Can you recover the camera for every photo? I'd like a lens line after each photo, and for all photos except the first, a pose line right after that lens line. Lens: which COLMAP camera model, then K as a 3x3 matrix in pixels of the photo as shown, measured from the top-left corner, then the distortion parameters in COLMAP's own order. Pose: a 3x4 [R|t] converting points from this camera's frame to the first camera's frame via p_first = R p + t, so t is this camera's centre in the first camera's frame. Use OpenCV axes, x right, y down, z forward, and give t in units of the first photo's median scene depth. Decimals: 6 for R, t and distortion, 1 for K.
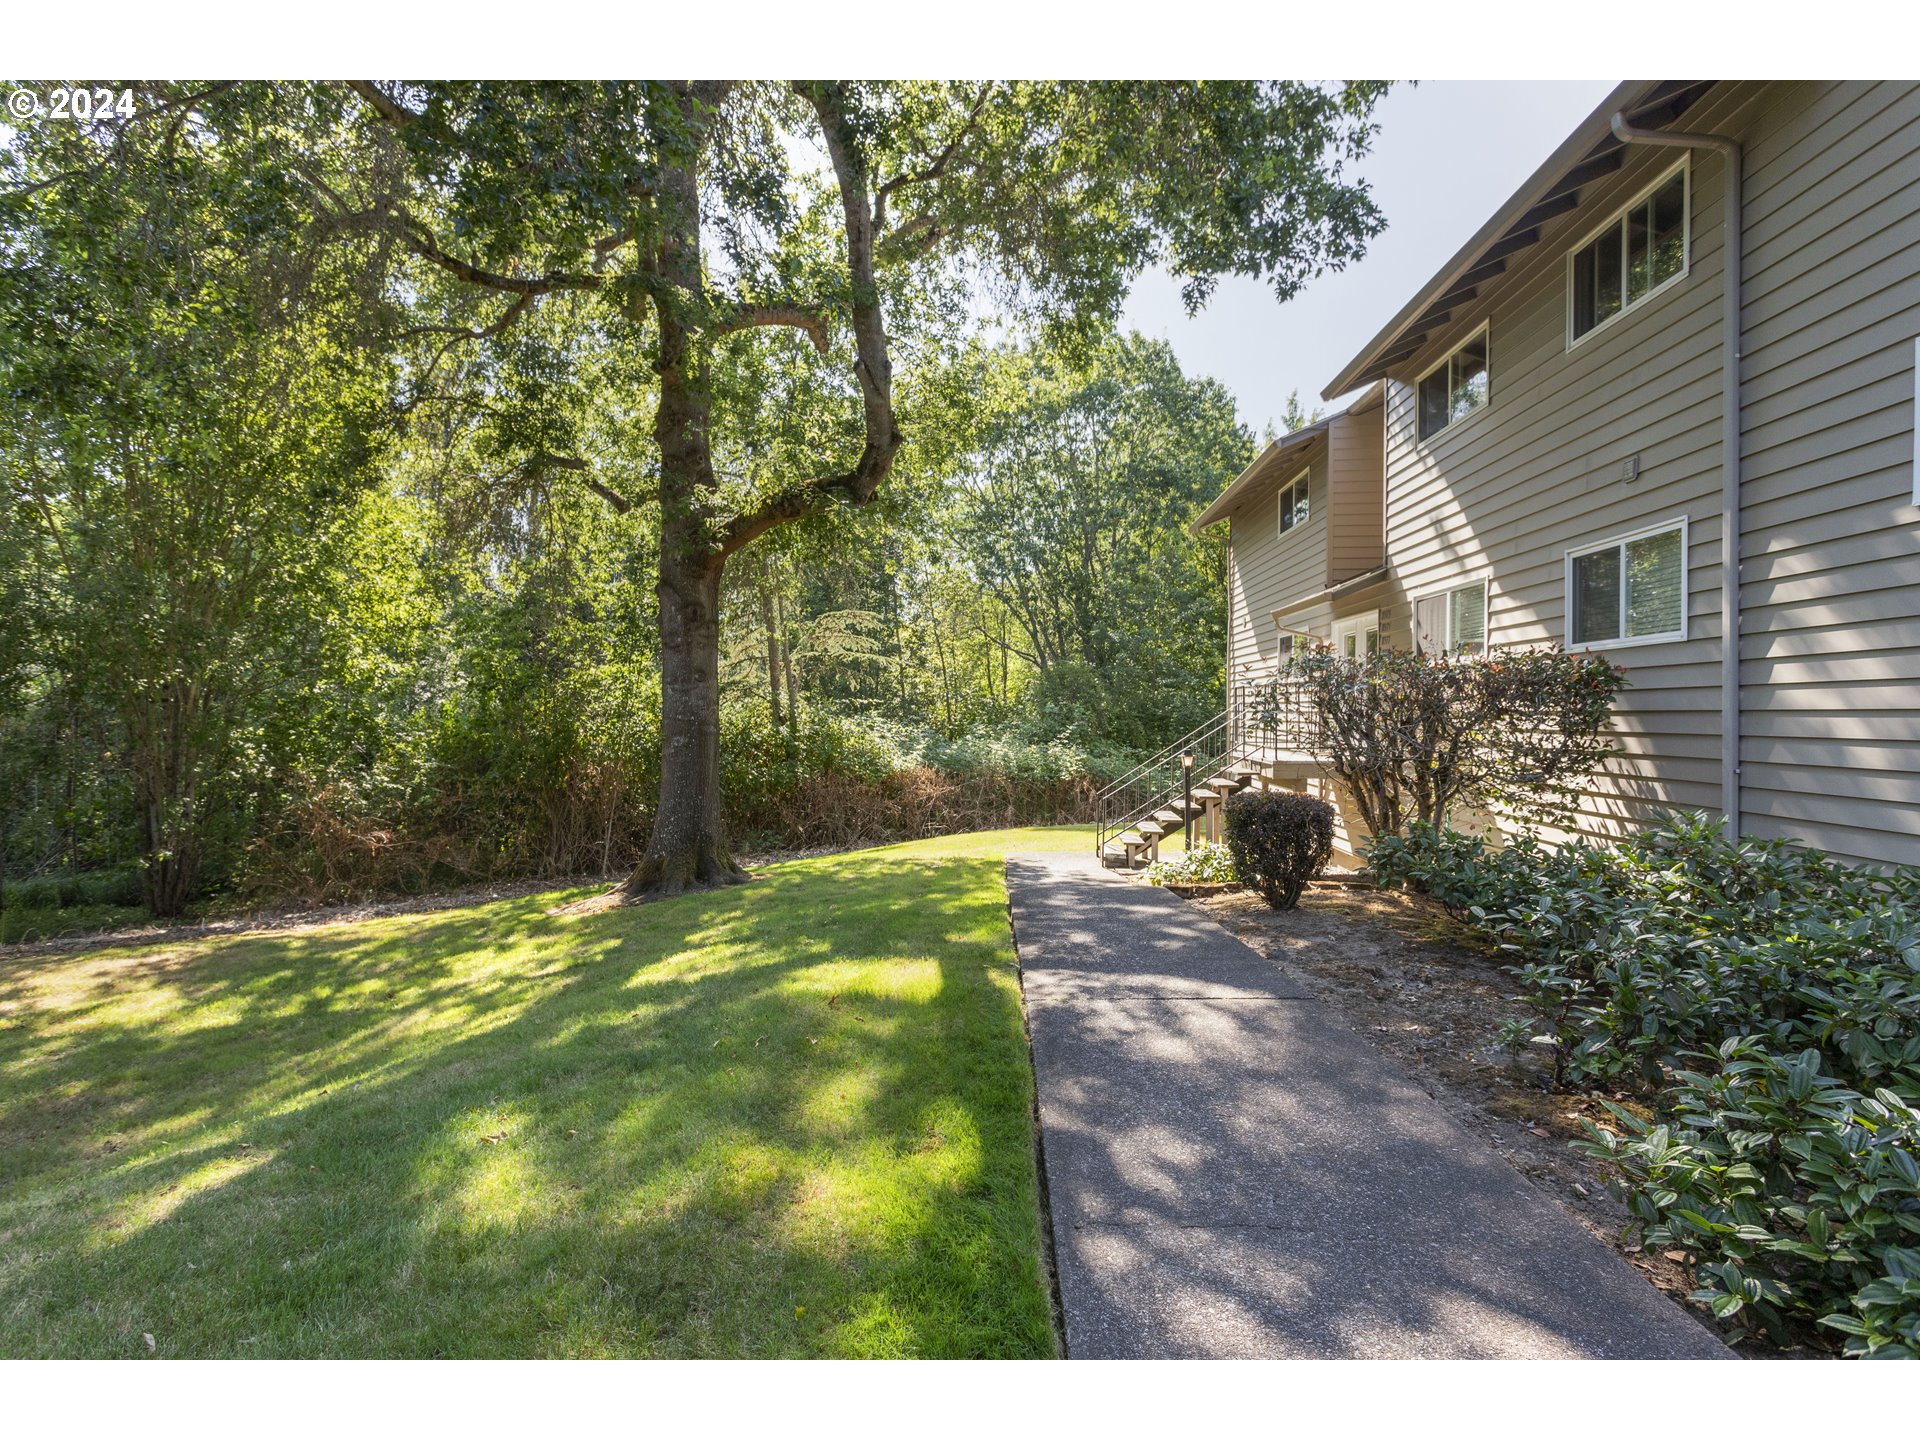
lens RADIAL K [[967.4, 0, 965.0], [0, 967.4, 700.9], [0, 0, 1]] dist [-0.002709, 0.000075]
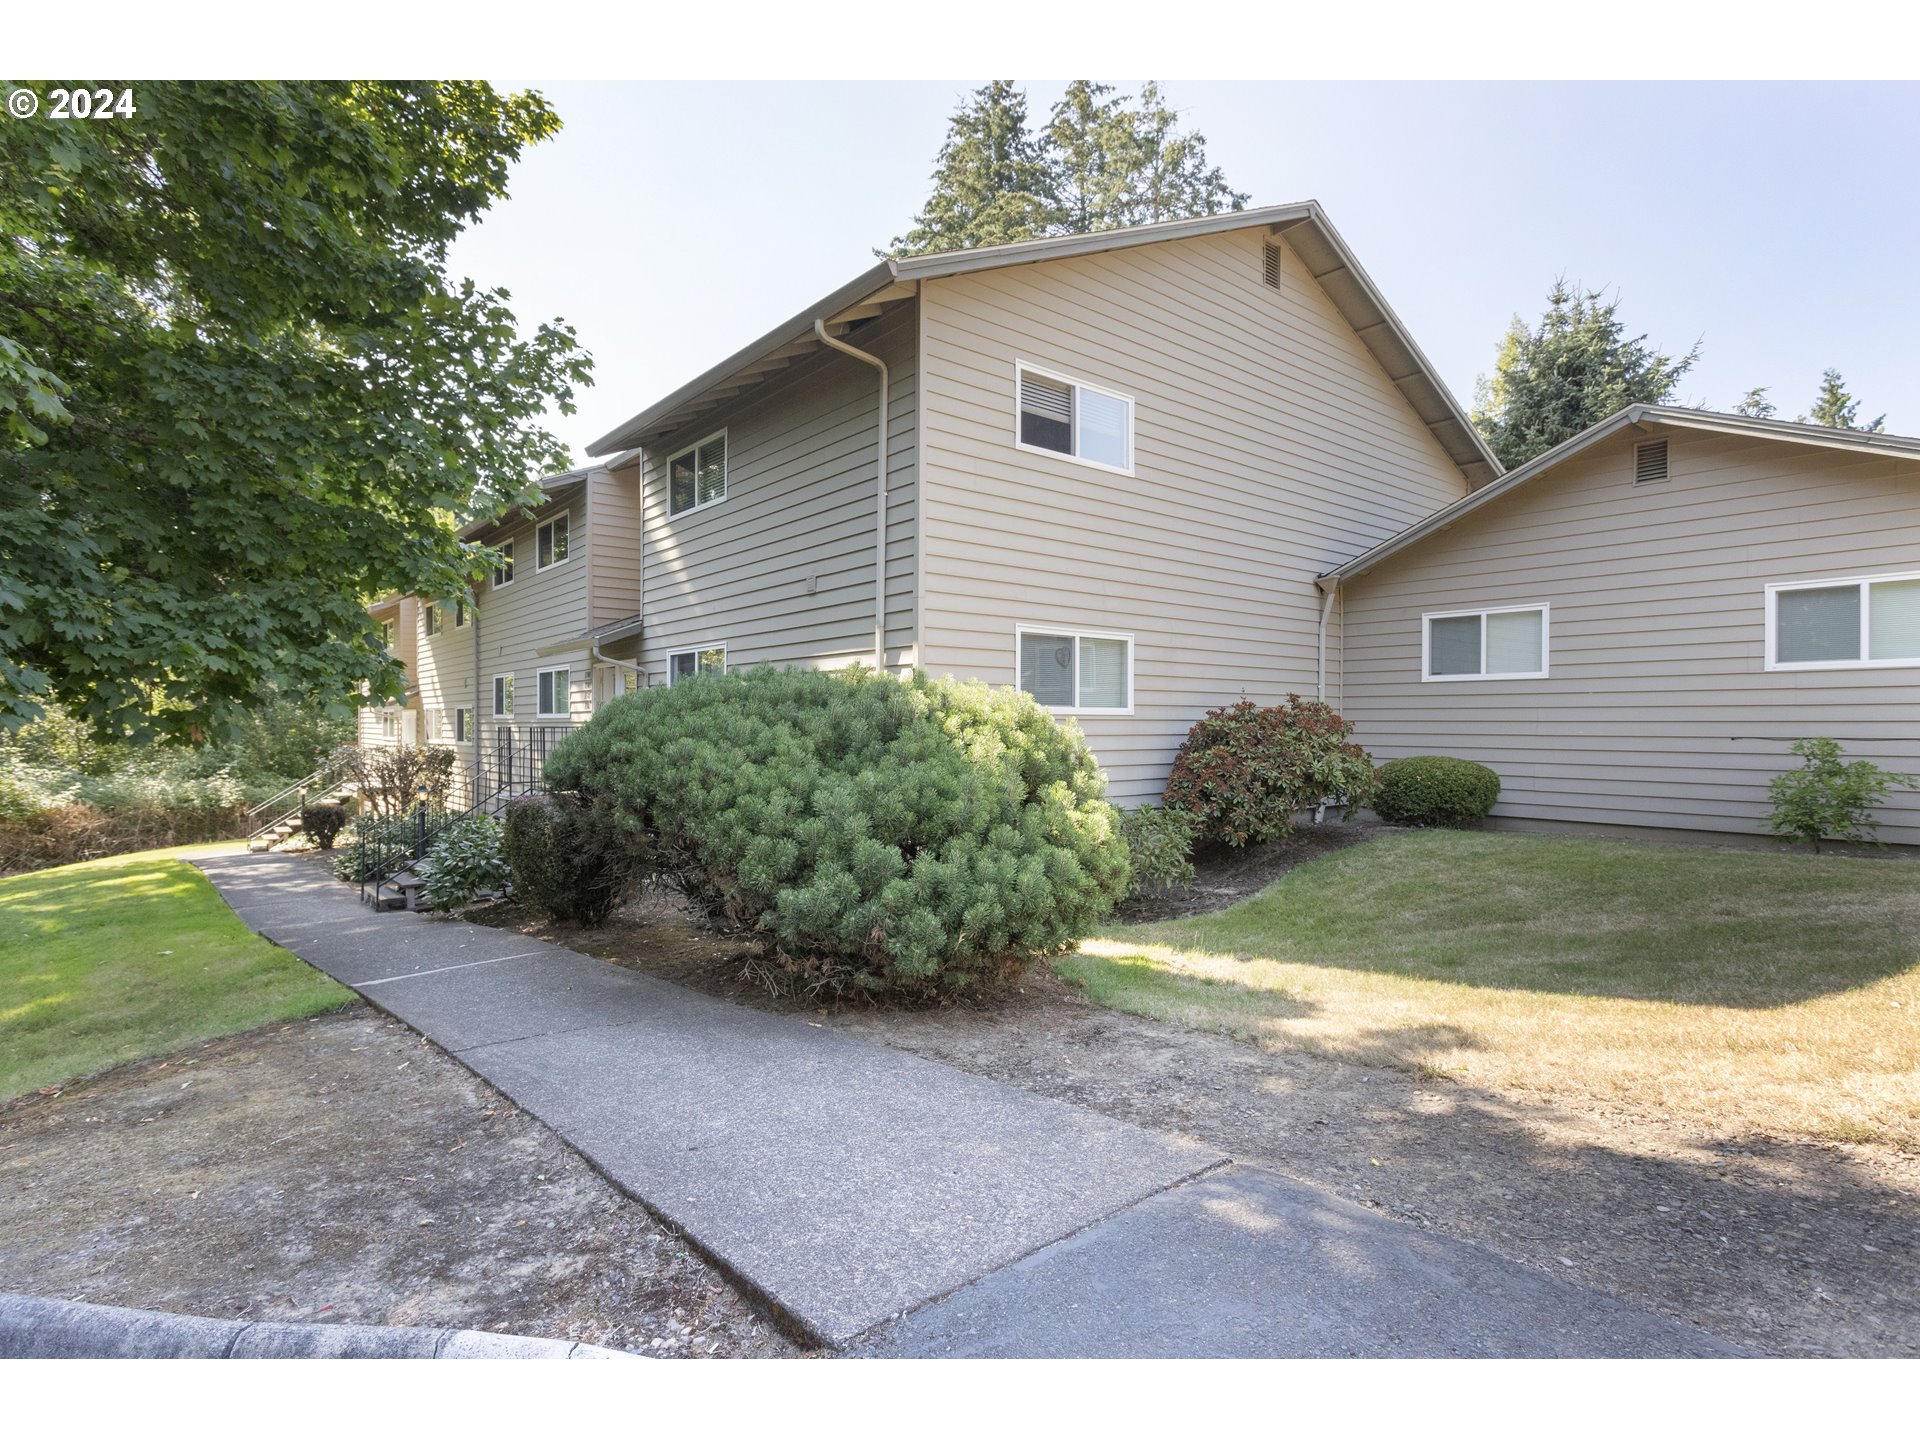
lens RADIAL K [[967.4, 0, 965.0], [0, 967.4, 700.9], [0, 0, 1]] dist [-0.002709, 0.000075]
pose [[0.730350, 0.003358, 0.683065, -0.055510], [0.003320, 0.999959, -0.008466, -0.045398], [-0.683065, 0.008451, 0.730309, -0.617325]]
